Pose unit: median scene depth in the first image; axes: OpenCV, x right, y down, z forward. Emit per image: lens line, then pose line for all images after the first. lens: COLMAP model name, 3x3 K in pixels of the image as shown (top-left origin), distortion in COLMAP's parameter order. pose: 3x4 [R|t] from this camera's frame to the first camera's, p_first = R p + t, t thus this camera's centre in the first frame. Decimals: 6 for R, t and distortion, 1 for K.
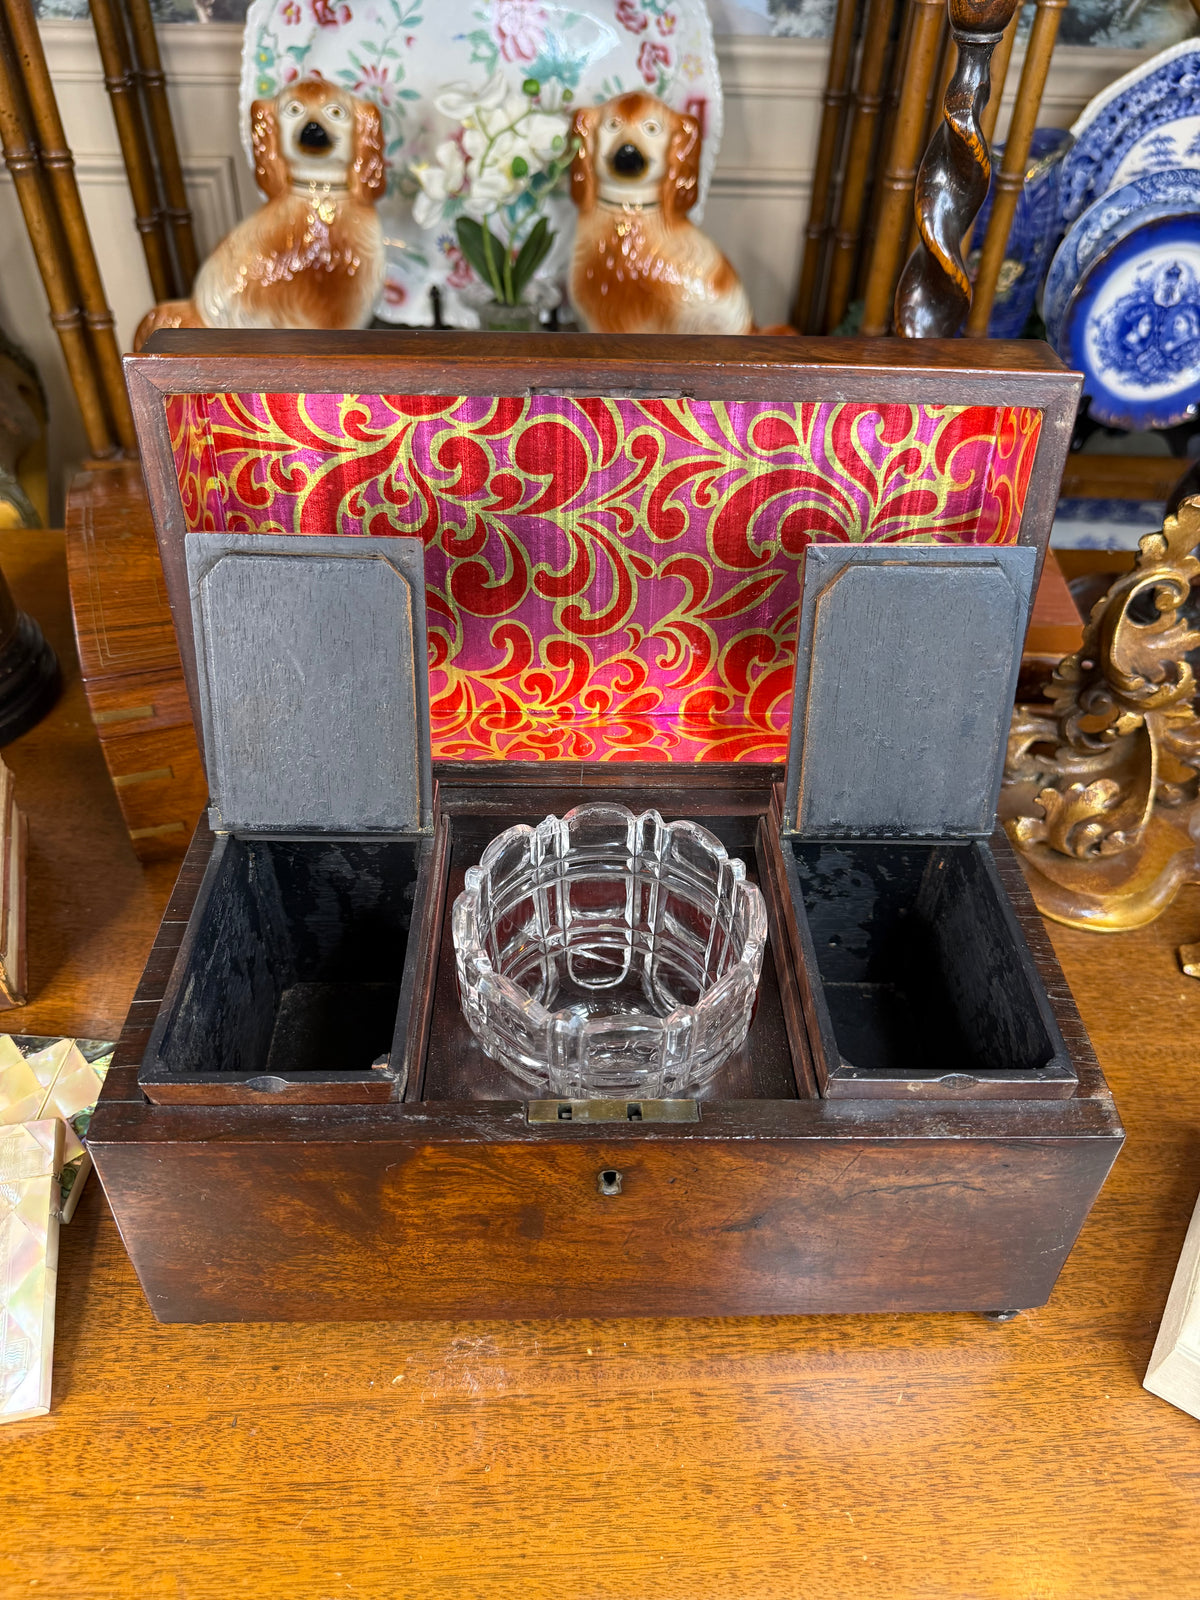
lens RADIAL K [[1178.2, 0, 603.6], [0, 1178.2, 805.4], [0, 0, 1]] dist [-0.017016, -0.000001]
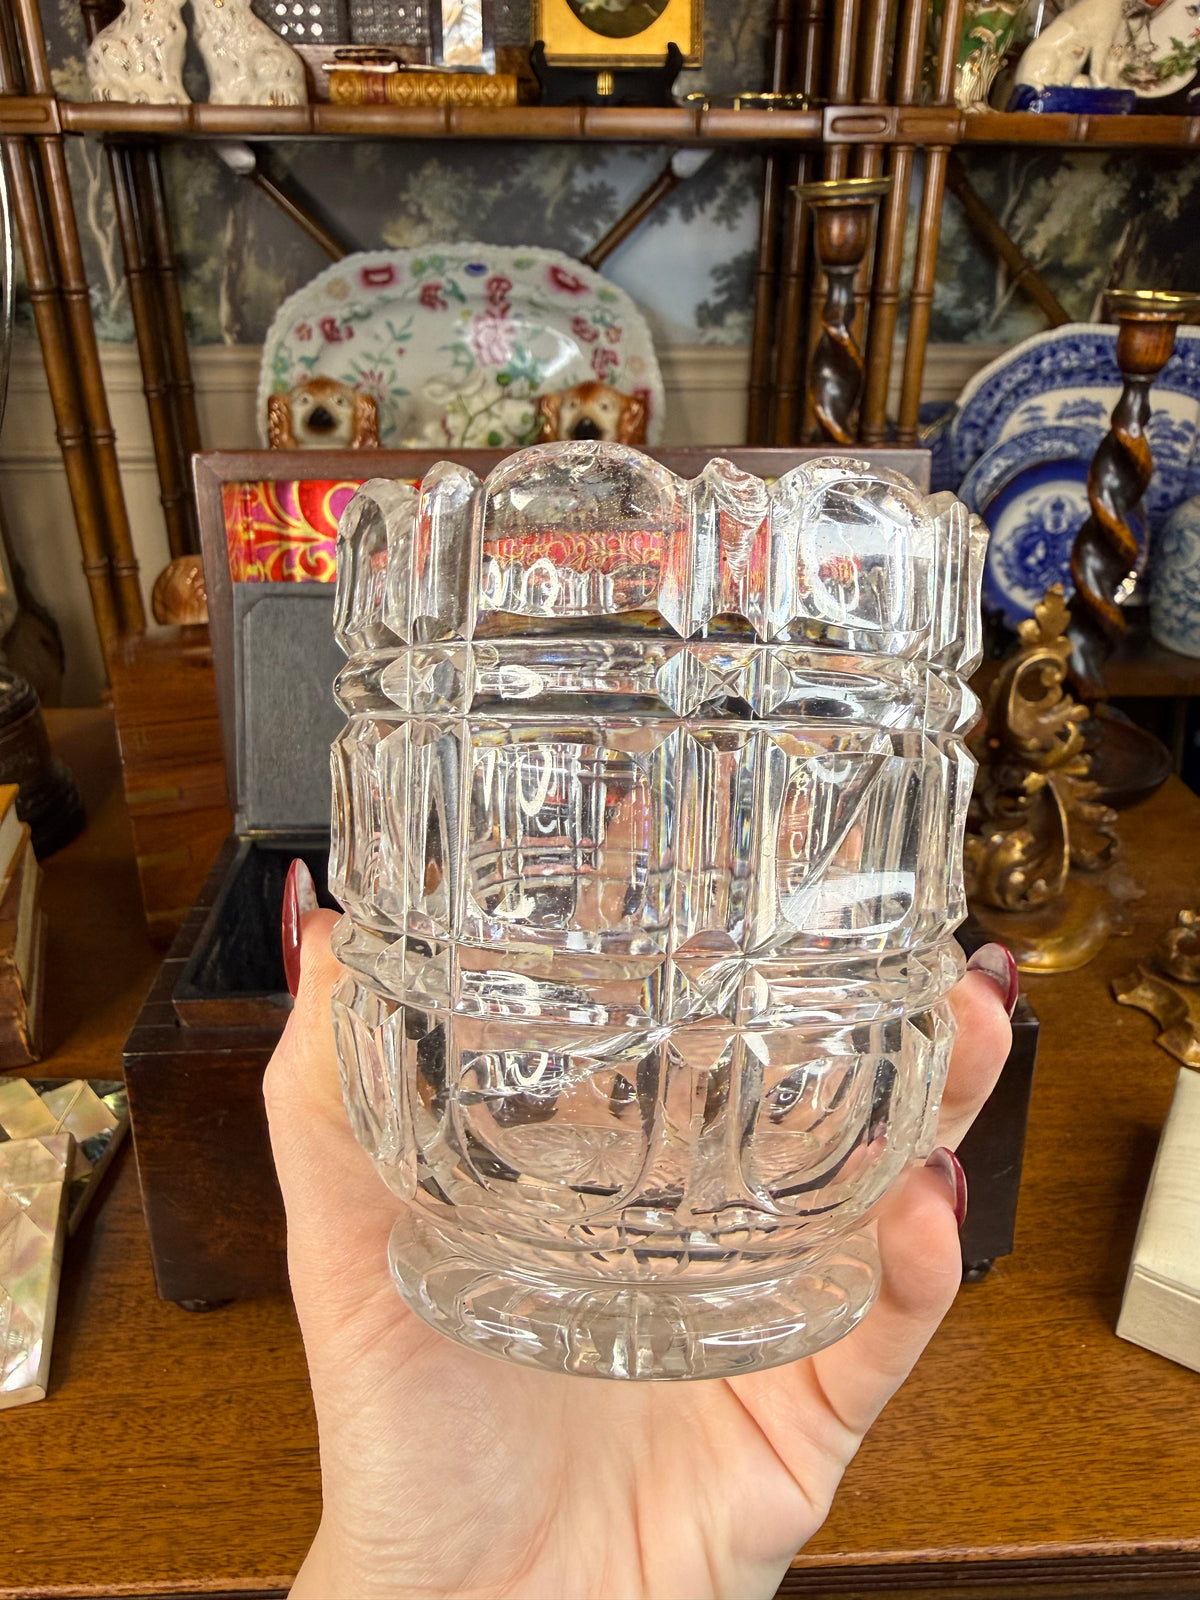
lens RADIAL K [[1181.1, 0, 605.1], [0, 1181.1, 734.3], [0, 0, 1]] dist [-0.010863, 0.016529]
pose [[0.999130, -0.034212, 0.023836, 0.003787], [0.039756, 0.954005, -0.297143, 0.250120], [-0.012574, 0.297832, 0.954535, -0.127162]]
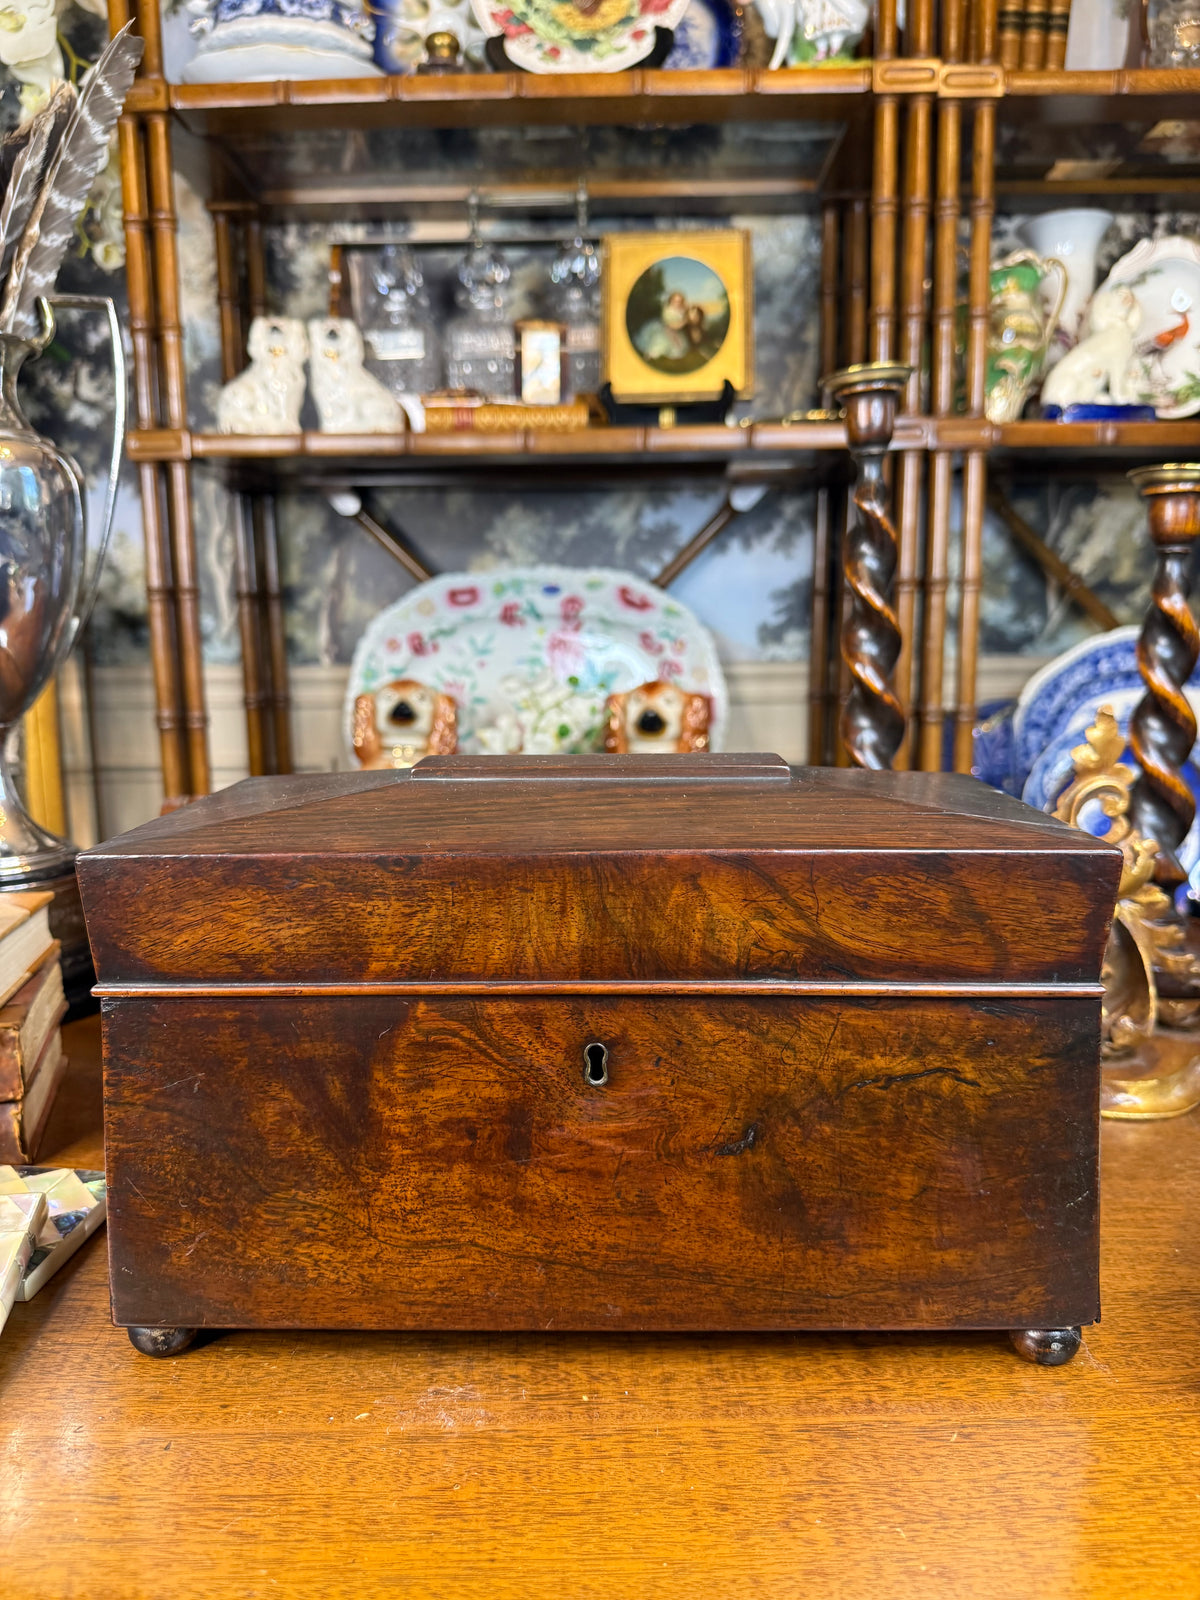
lens RADIAL K [[1166.0, 0, 594.9], [0, 1166.0, 802.6], [0, 0, 1]] dist [0.050712, -0.090682]
pose [[0.998285, -0.033506, -0.048003, 0.045928], [0.001418, 0.833606, -0.552358, 0.516984], [0.058523, 0.551342, 0.832224, 0.036691]]
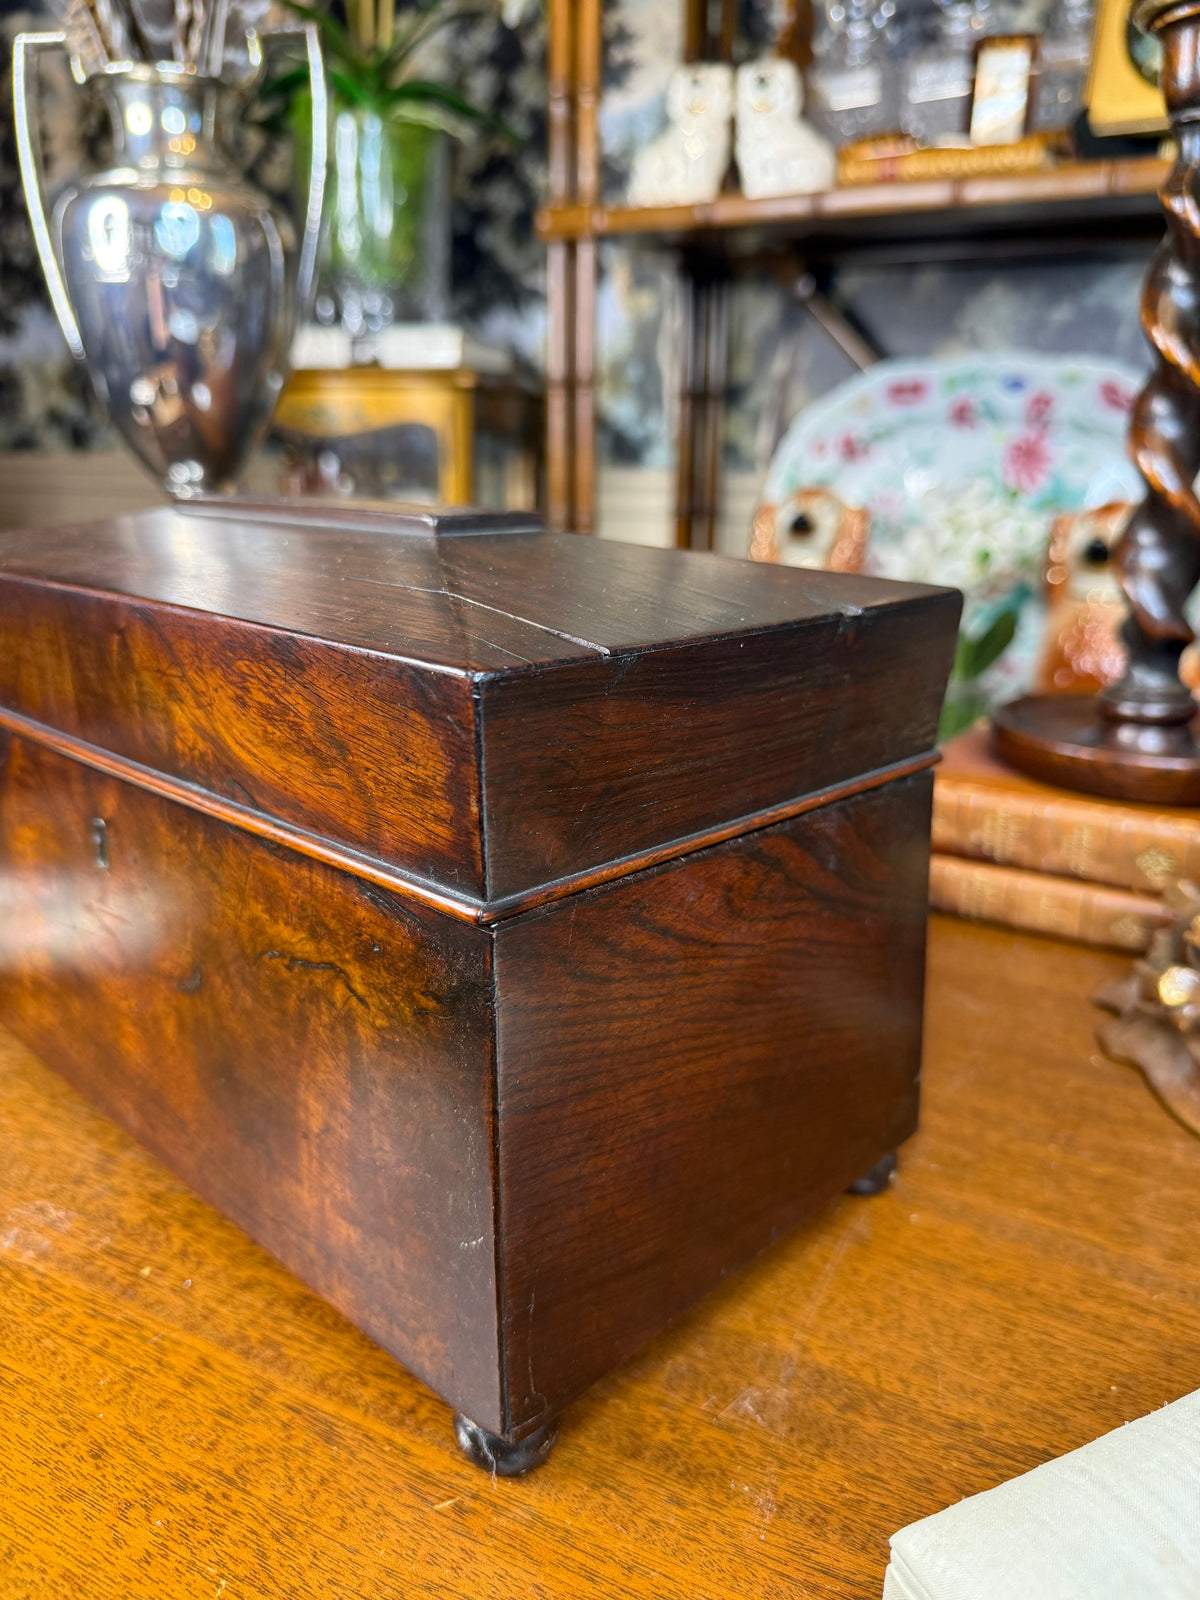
lens RADIAL K [[1198.2, 0, 600.0], [0, 1198.2, 800.0], [0, 0, 1]] dist [-0.031371, -0.005414]
pose [[0.855167, 0.129214, -0.501989, 0.493170], [-0.340314, 0.870443, -0.355689, 0.338698], [0.390993, 0.475008, 0.788348, 0.358816]]
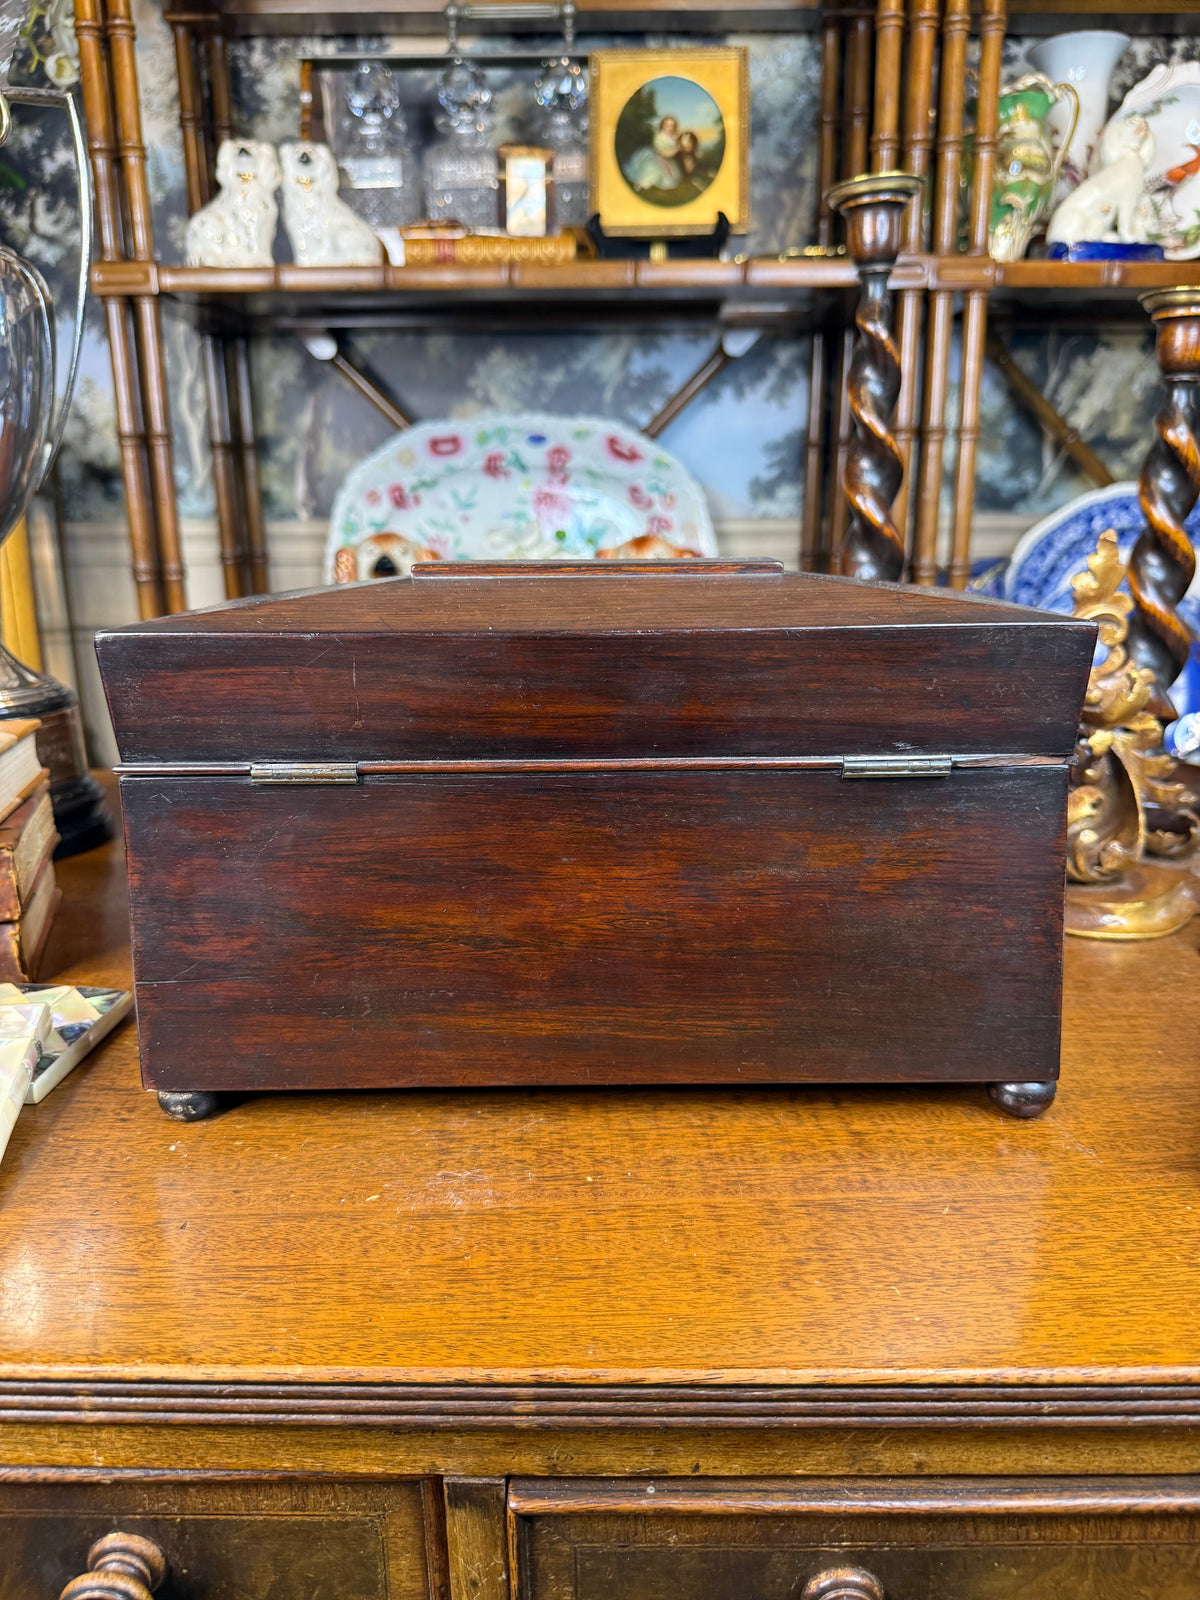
lens RADIAL K [[1178.2, 0, 603.6], [0, 1178.2, 805.4], [0, 0, 1]] dist [-0.017016, -0.000001]
pose [[0.999132, -0.029600, -0.029312, 0.029780], [0.012764, 0.887326, -0.460967, 0.558252], [0.039654, 0.460192, 0.886933, 0.071987]]
